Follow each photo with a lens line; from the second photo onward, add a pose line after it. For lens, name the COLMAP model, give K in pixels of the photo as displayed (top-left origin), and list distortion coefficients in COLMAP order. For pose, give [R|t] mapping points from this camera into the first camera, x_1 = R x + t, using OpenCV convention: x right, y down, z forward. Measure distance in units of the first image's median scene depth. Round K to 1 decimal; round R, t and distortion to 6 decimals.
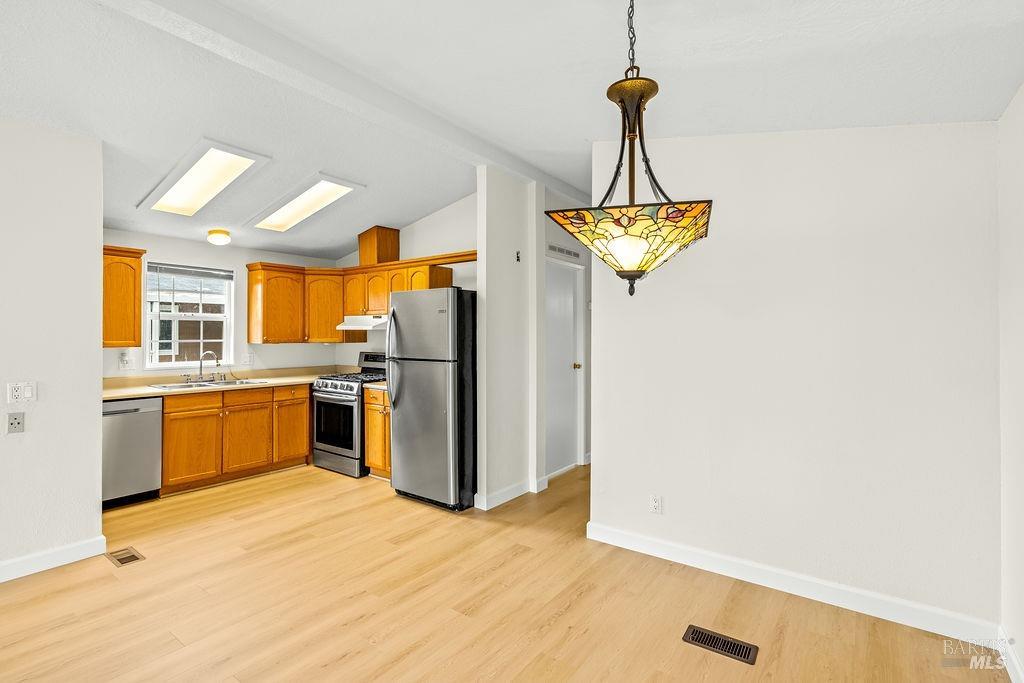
lens RADIAL K [[478.5, 0, 518.3], [0, 478.5, 327.9], [0, 0, 1]] dist [-0.005596, 0.000080]
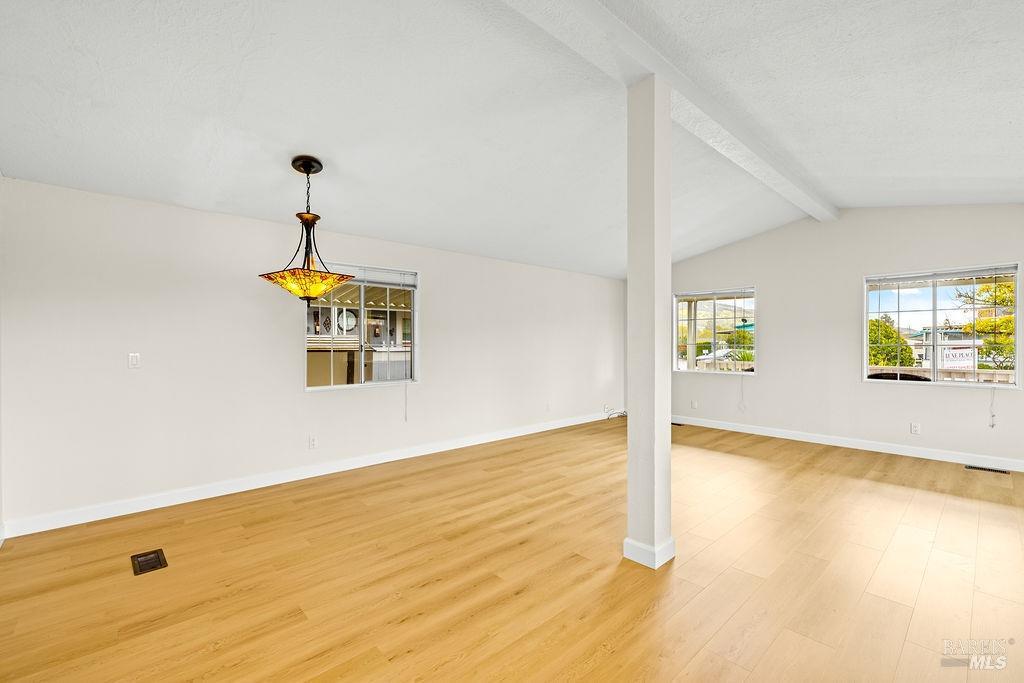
lens RADIAL K [[438.1, 0, 507.6], [0, 438.1, 341.6], [0, 0, 1]] dist [-0.003339, -0.000386]
pose [[-0.978191, 0.001888, 0.207697, -0.348005], [-0.001430, 0.999874, -0.015826, 0.039124], [-0.207701, -0.015778, -0.978065, 0.886229]]
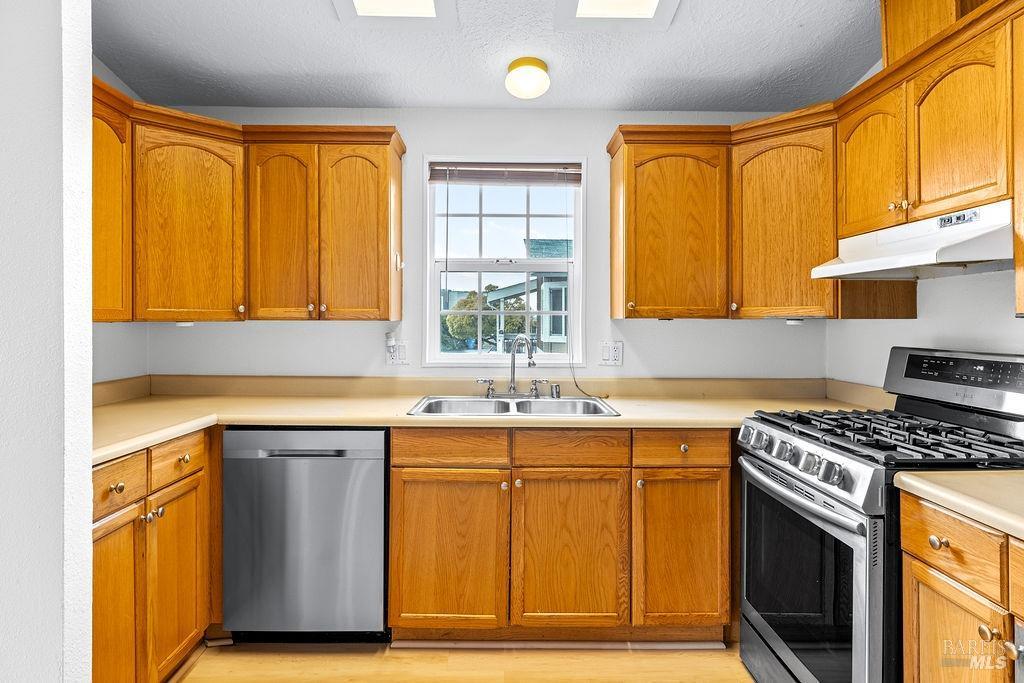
lens RADIAL K [[564.9, 0, 517.2], [0, 564.9, 321.8], [0, 0, 1]] dist [-0.001218, -0.001205]
pose [[0.595033, -0.000906, -0.803701, -0.201175], [0.008342, 0.999952, 0.005049, 0.034090], [0.803658, -0.009709, 0.595012, 0.654674]]
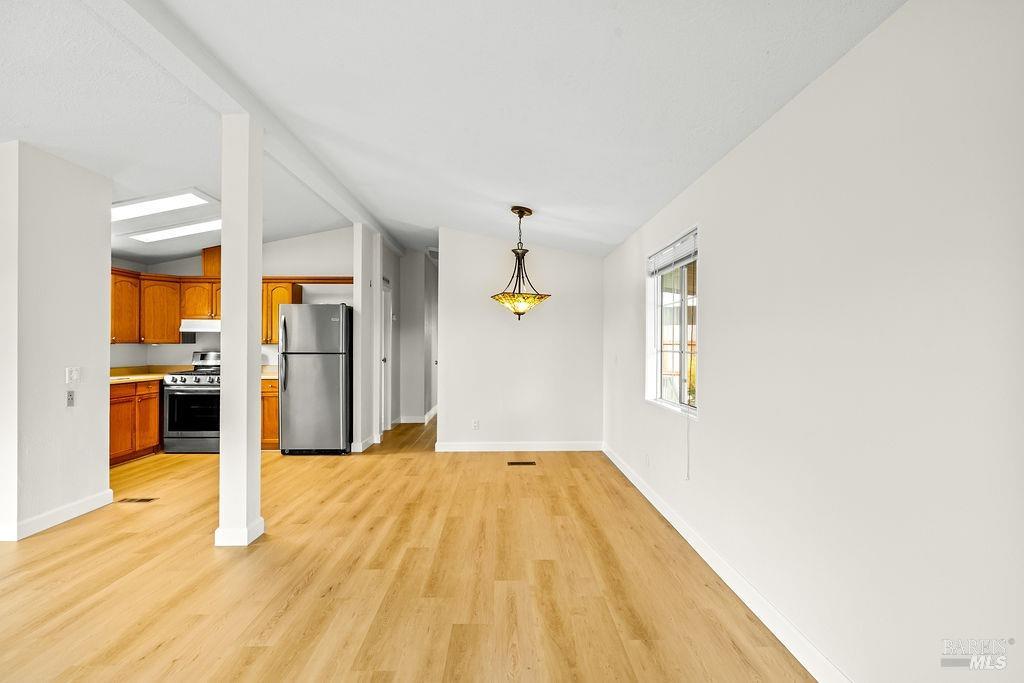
lens RADIAL K [[516.9, 0, 511.9], [0, 516.9, 341.5], [0, 0, 1]] dist [0.002792, 0.000194]
pose [[0.798893, 0.005540, 0.601447, -0.538023], [-0.010355, 0.999936, 0.004544, 0.014990], [-0.601384, -0.009858, 0.798899, -0.475487]]
